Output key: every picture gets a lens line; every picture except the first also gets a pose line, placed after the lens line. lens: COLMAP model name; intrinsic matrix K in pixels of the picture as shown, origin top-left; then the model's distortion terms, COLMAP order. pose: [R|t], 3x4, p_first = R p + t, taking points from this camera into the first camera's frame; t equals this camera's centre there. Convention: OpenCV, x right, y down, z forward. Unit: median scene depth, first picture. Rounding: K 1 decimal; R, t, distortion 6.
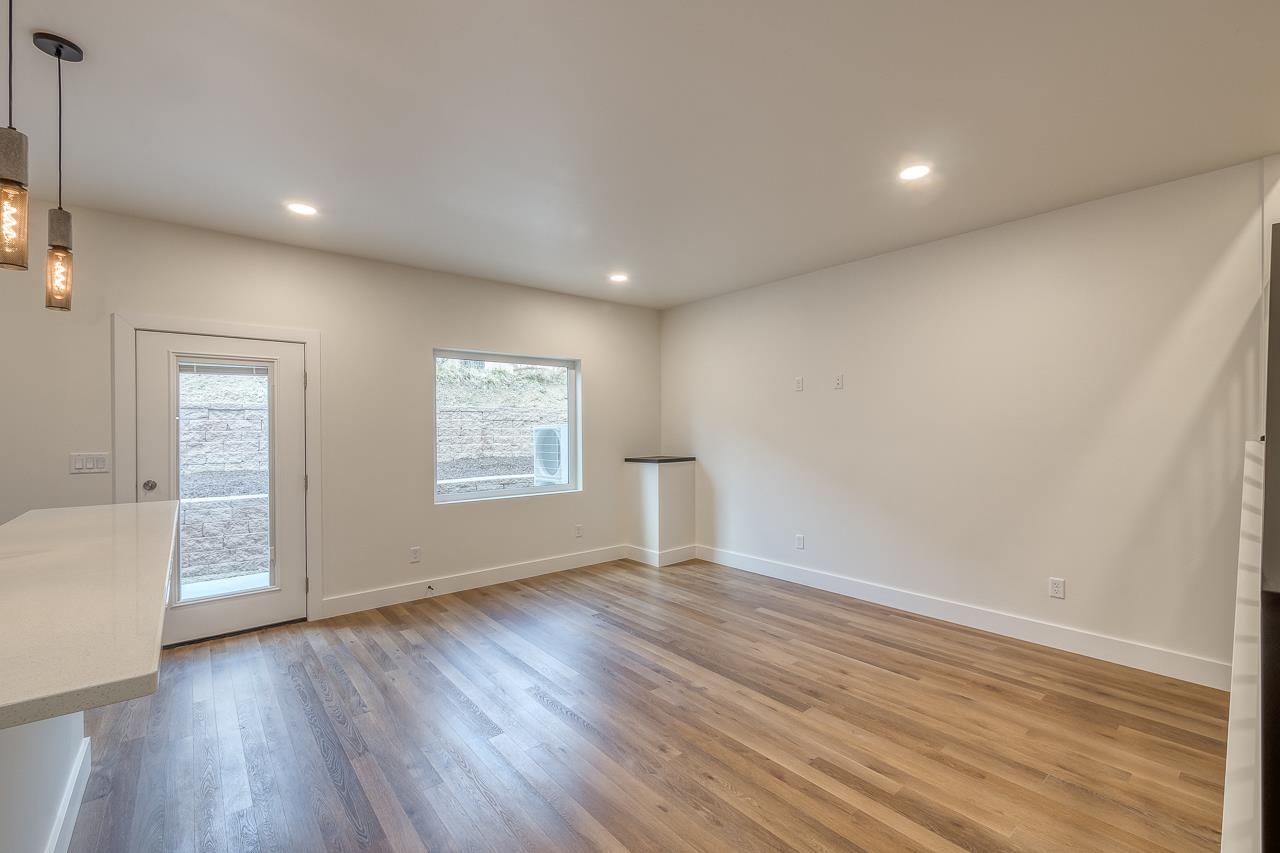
lens RADIAL K [[542.5, 0, 640.2], [0, 542.5, 429.0], [0, 0, 1]] dist [-0.003911, 0.000289]
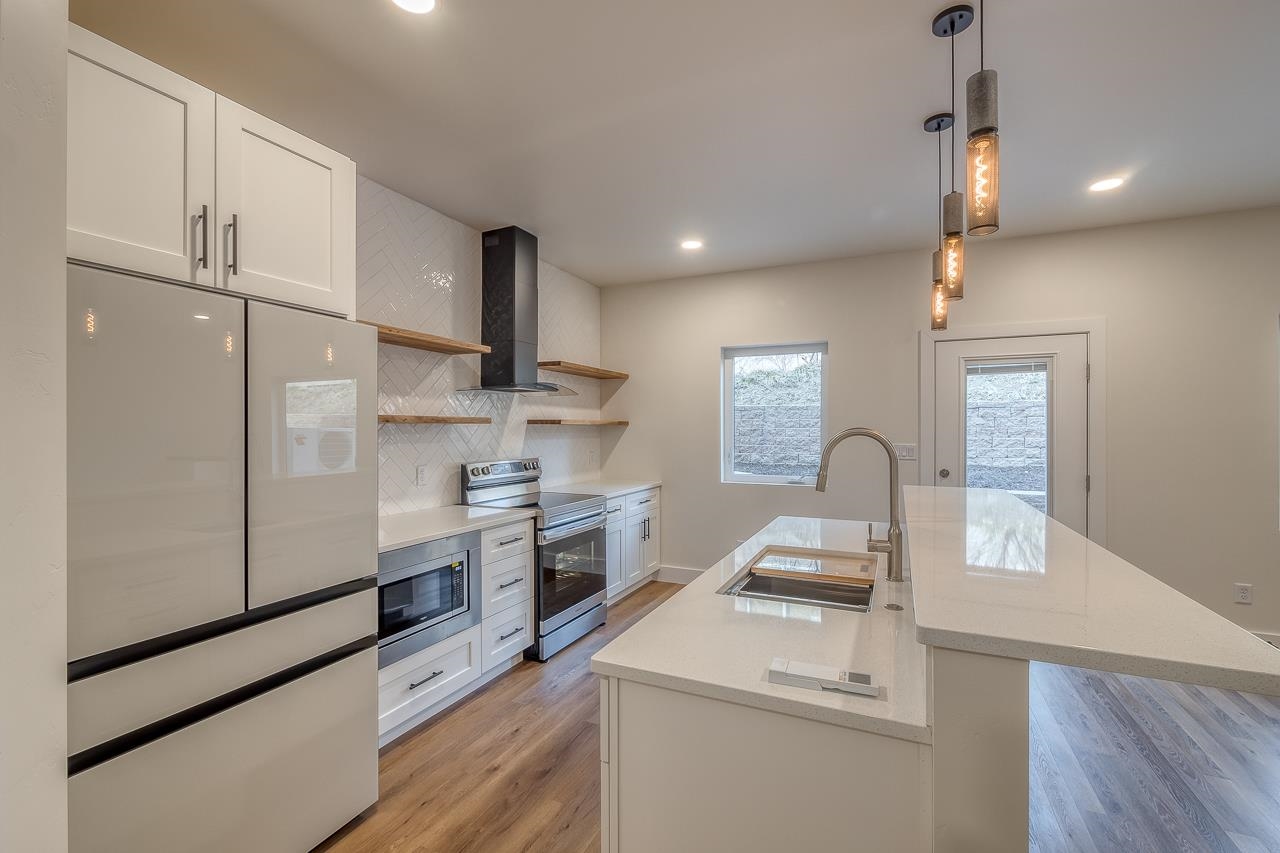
lens RADIAL K [[542.5, 0, 640.2], [0, 542.5, 429.0], [0, 0, 1]] dist [-0.003911, 0.000289]
pose [[0.419632, 0.008010, -0.907659, -0.100461], [-0.004262, 0.999967, 0.006854, 0.002977], [0.907684, 0.000992, 0.419652, -0.081106]]
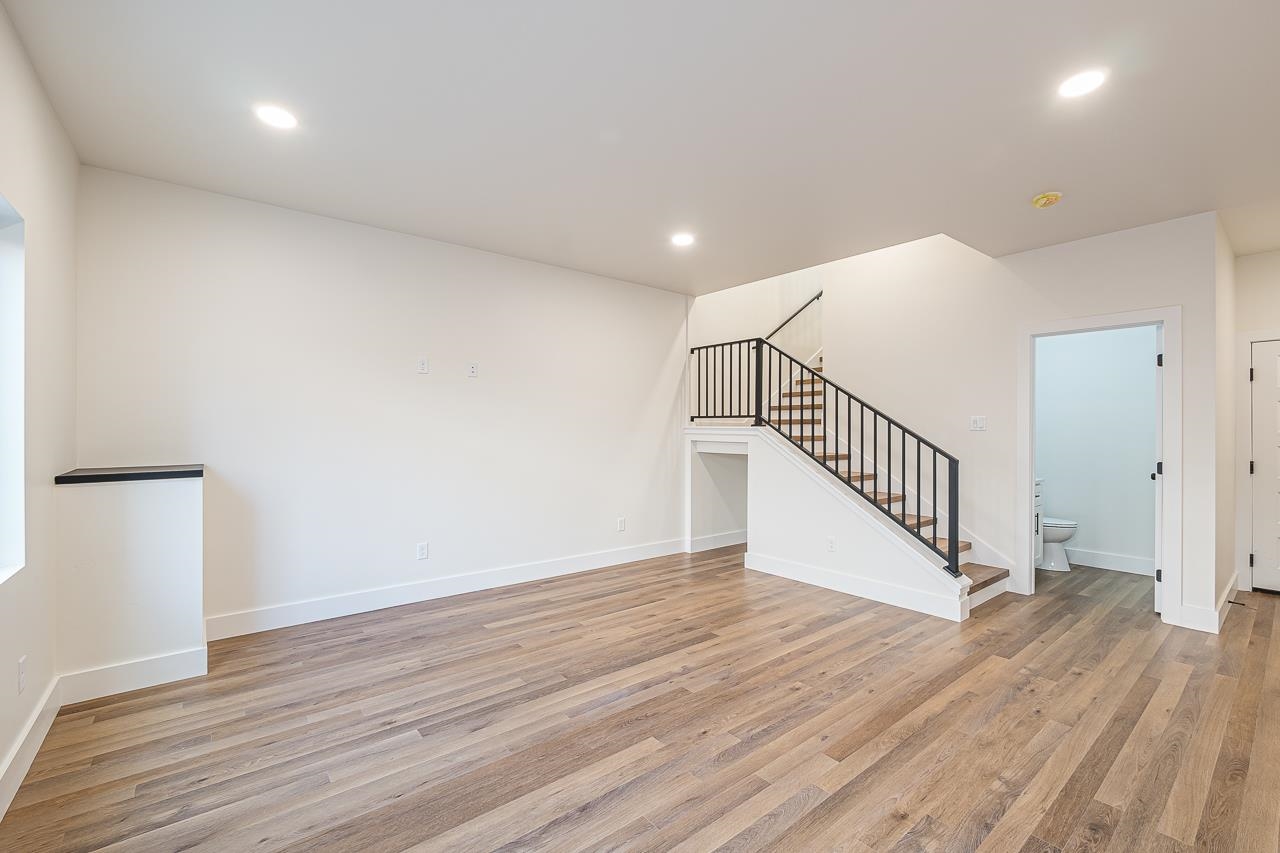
lens RADIAL K [[542.5, 0, 640.2], [0, 542.5, 429.0], [0, 0, 1]] dist [-0.003911, 0.000289]
pose [[0.013912, 0.009280, 0.999860, -0.670923], [-0.002128, 0.999955, -0.009251, 0.028594], [-0.999901, -0.001999, 0.013931, 0.787435]]
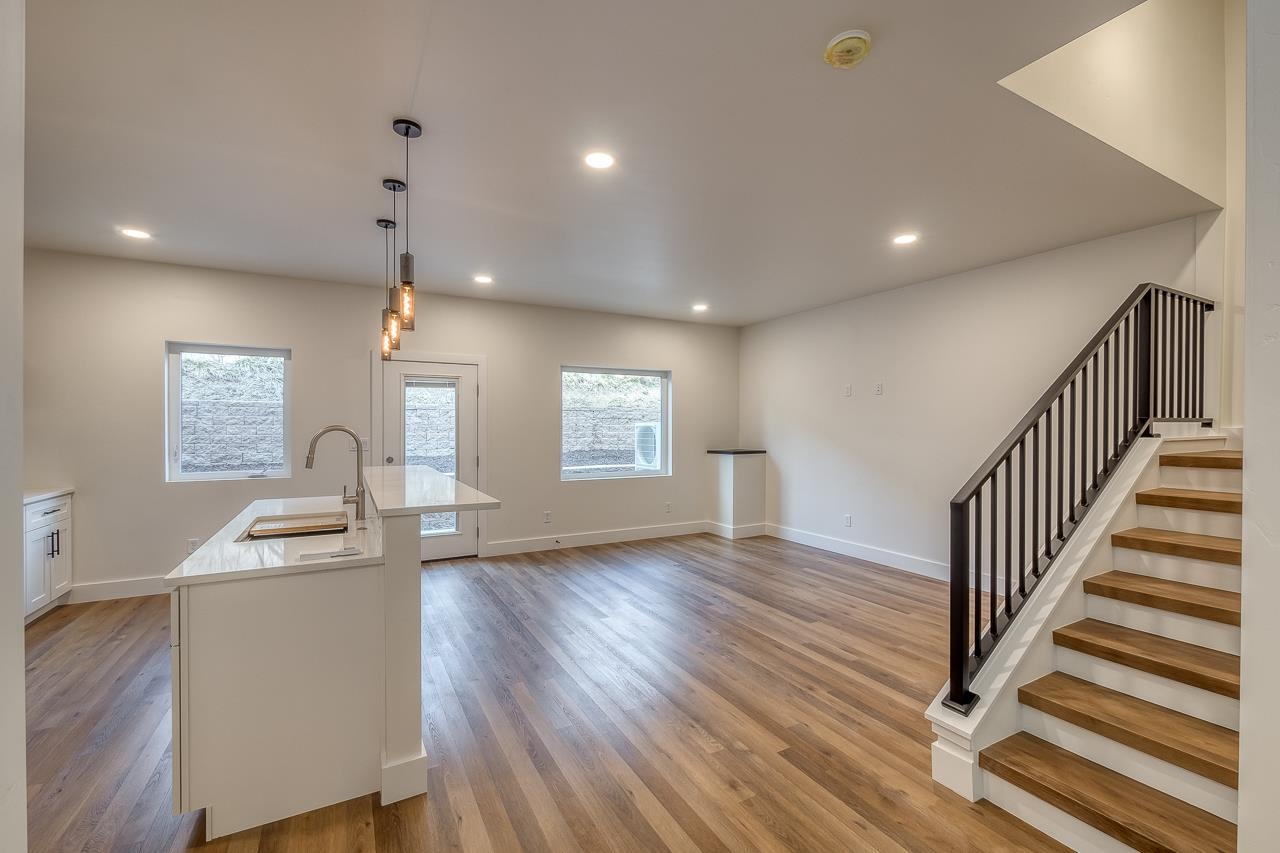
lens RADIAL K [[542.5, 0, 640.2], [0, 542.5, 429.0], [0, 0, 1]] dist [-0.003911, 0.000289]
pose [[0.981309, 0.009381, -0.192208, 0.086004], [-0.008628, 0.999951, 0.004755, 0.001836], [0.192243, -0.003007, 0.981343, -0.338196]]
